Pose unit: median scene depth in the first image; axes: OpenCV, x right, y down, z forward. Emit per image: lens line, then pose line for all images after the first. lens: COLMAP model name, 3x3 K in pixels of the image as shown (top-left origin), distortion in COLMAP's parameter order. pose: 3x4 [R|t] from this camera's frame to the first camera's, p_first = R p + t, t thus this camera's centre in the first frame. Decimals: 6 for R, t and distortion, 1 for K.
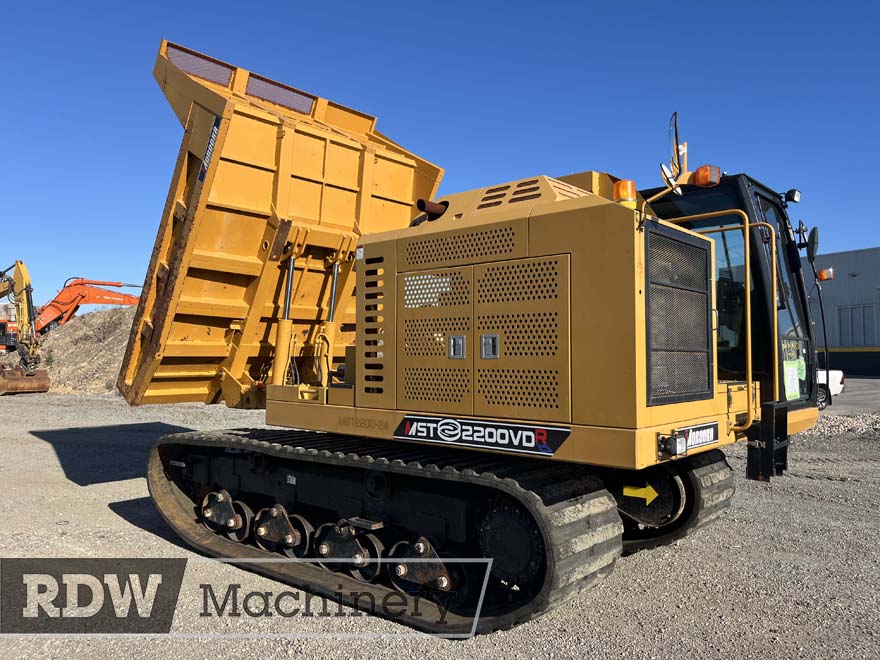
lens RADIAL K [[668.6, 0, 440.0], [0, 668.6, 330.0], [0, 0, 1]] dist [0.009155, 0.000387]
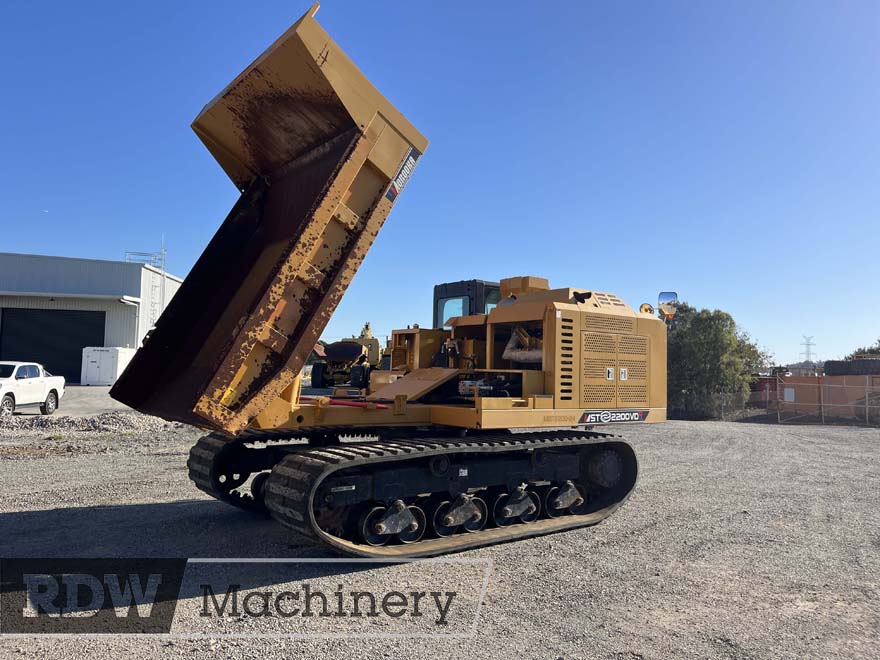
lens RADIAL K [[668.6, 0, 440.0], [0, 668.6, 330.0], [0, 0, 1]] dist [0.009155, 0.000387]
pose [[0.193068, 0.068232, 0.978810, -1.482091], [-0.062286, 0.996419, -0.057174, 0.028926], [-0.979206, -0.049927, 0.196626, 0.811083]]
